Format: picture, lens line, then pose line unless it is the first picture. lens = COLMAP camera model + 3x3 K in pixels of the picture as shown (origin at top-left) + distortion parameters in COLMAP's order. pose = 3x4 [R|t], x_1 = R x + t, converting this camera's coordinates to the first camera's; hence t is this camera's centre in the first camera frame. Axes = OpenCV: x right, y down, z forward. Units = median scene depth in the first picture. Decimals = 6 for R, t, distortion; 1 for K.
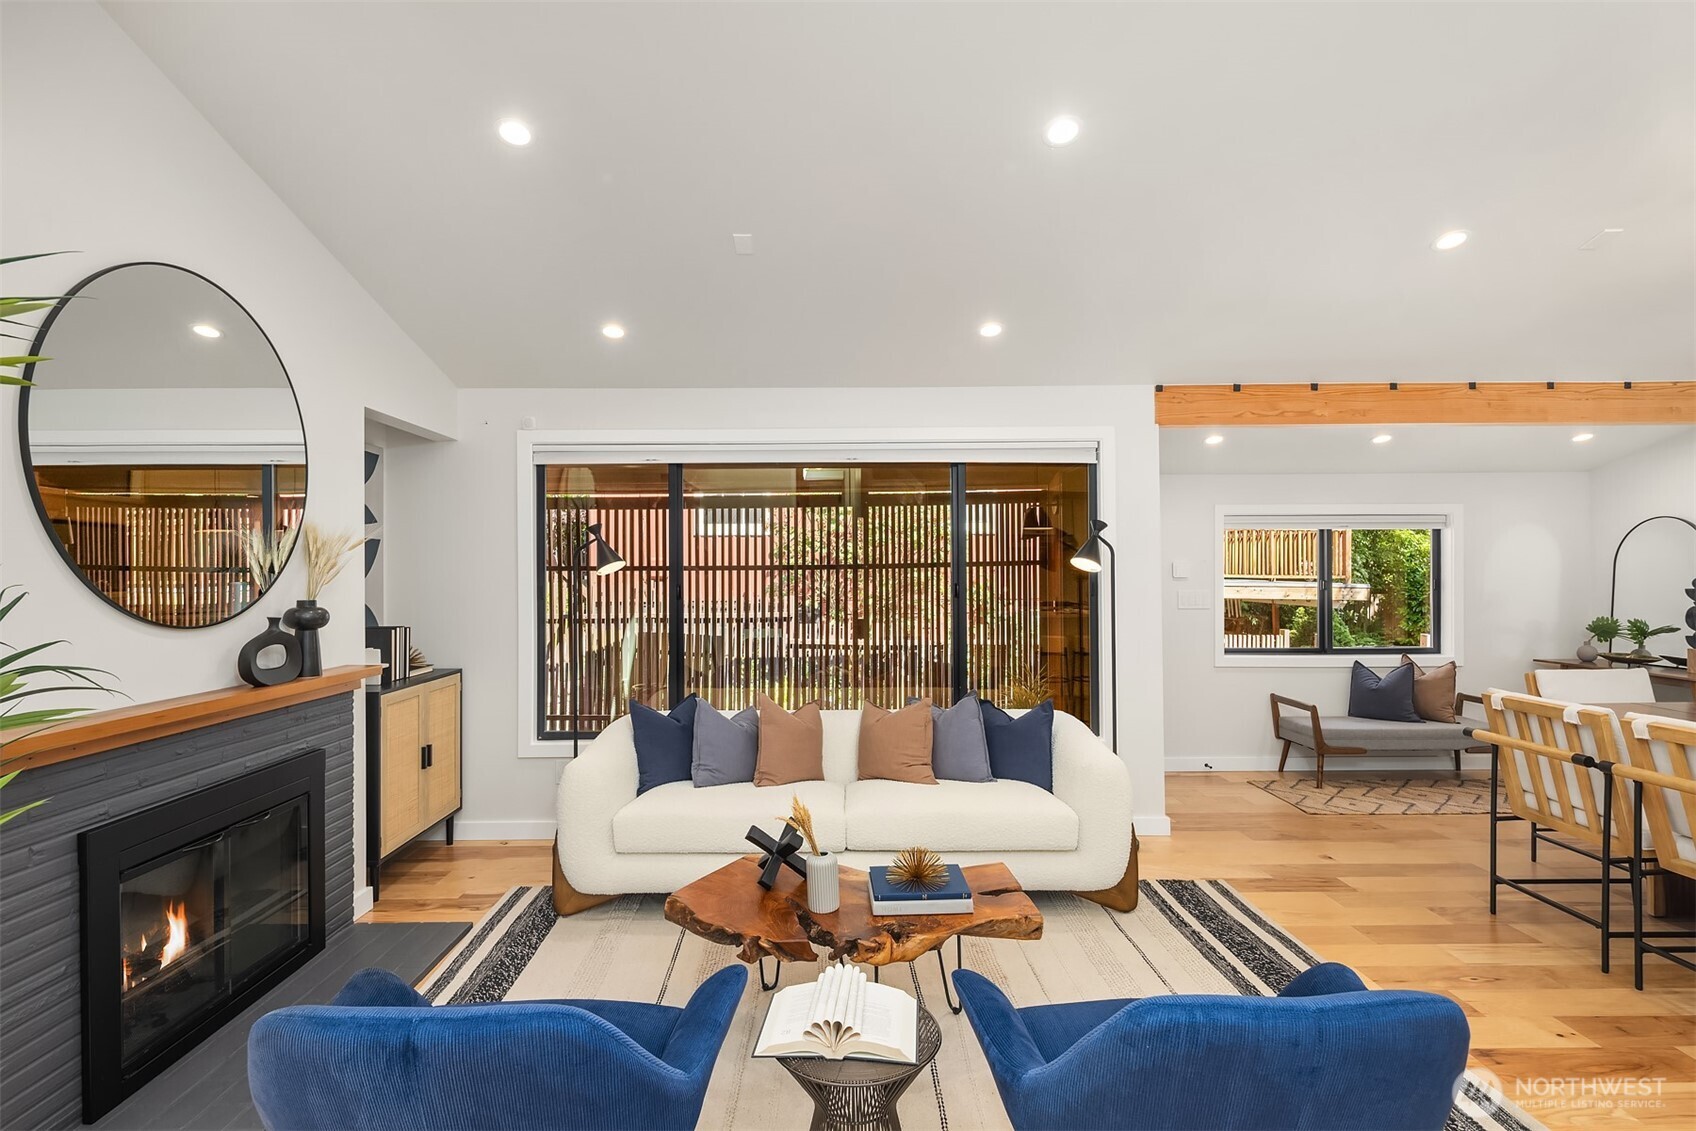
lens RADIAL K [[822.3, 0, 848.0], [0, 822.3, 565.5], [0, 0, 1]] dist [0.001341, 0.000196]
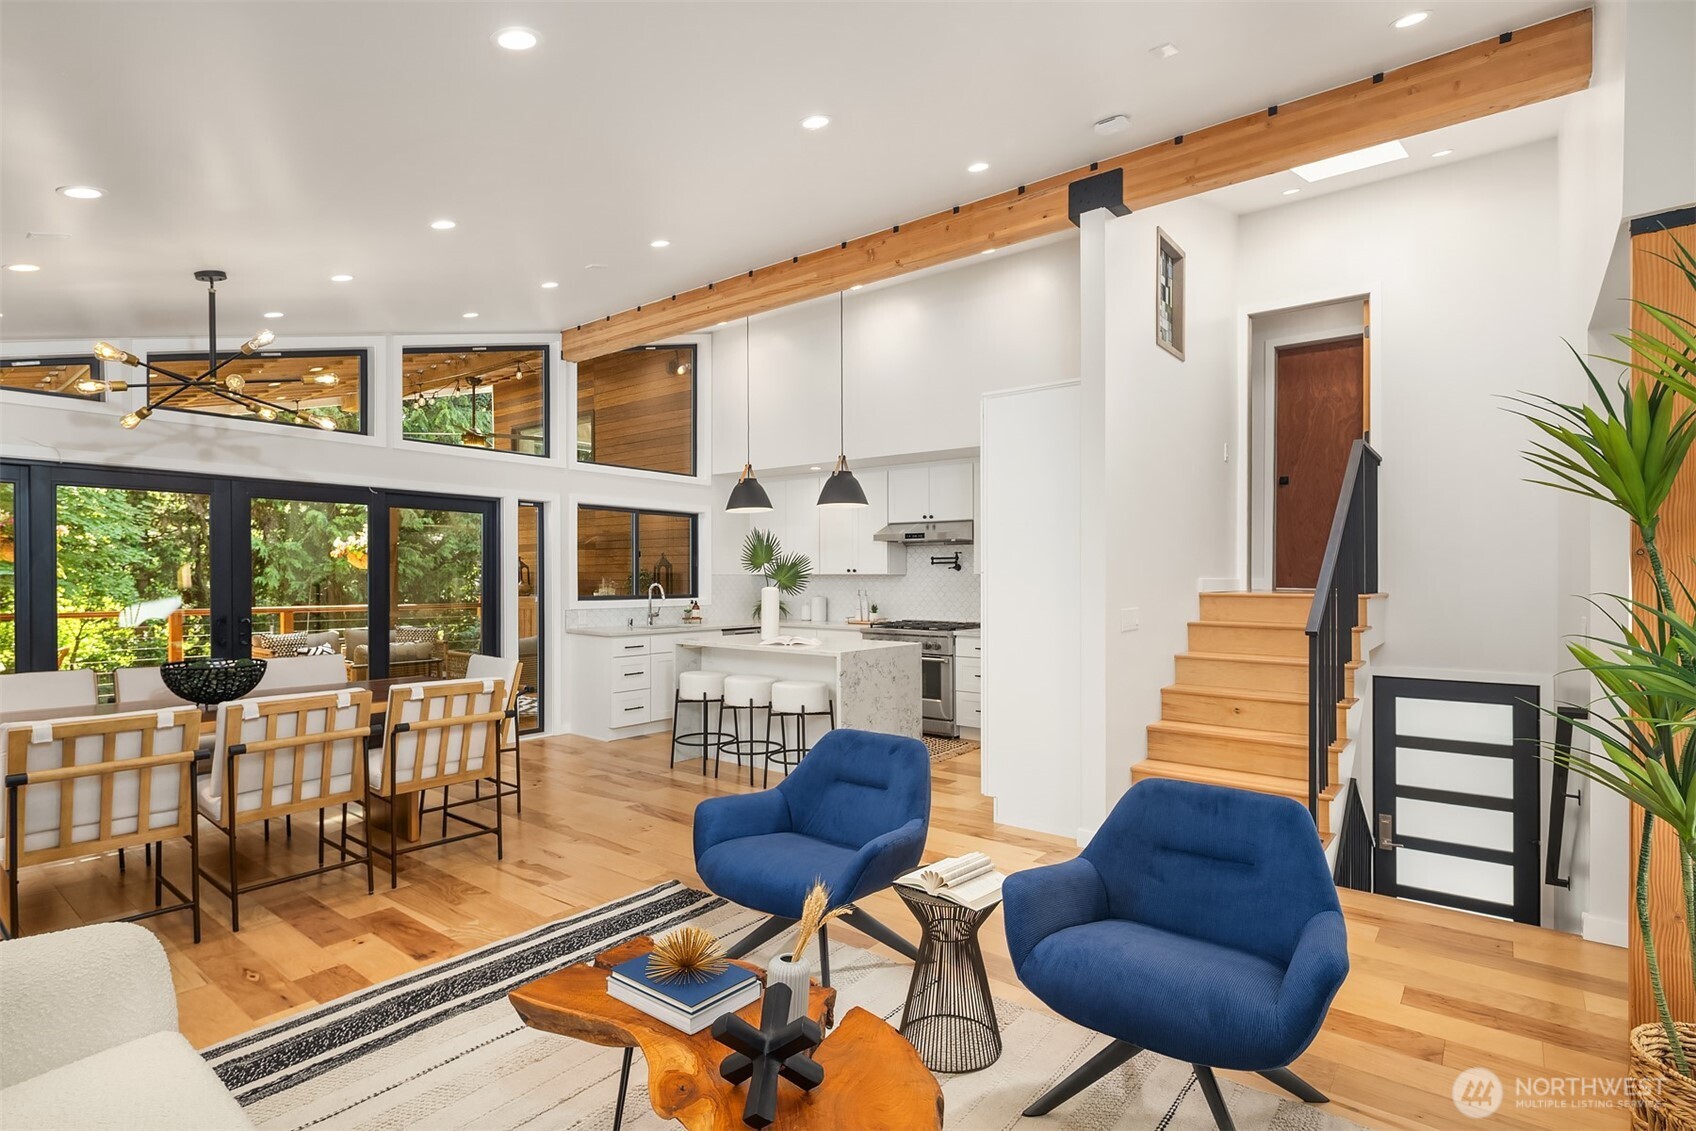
lens RADIAL K [[822.3, 0, 848.0], [0, 822.3, 565.5], [0, 0, 1]] dist [0.001341, 0.000196]
pose [[-0.761049, 0.014081, 0.648541, -0.507302], [0.001707, 0.999804, -0.019704, 0.006190], [-0.648692, -0.013888, -0.760924, 1.359974]]
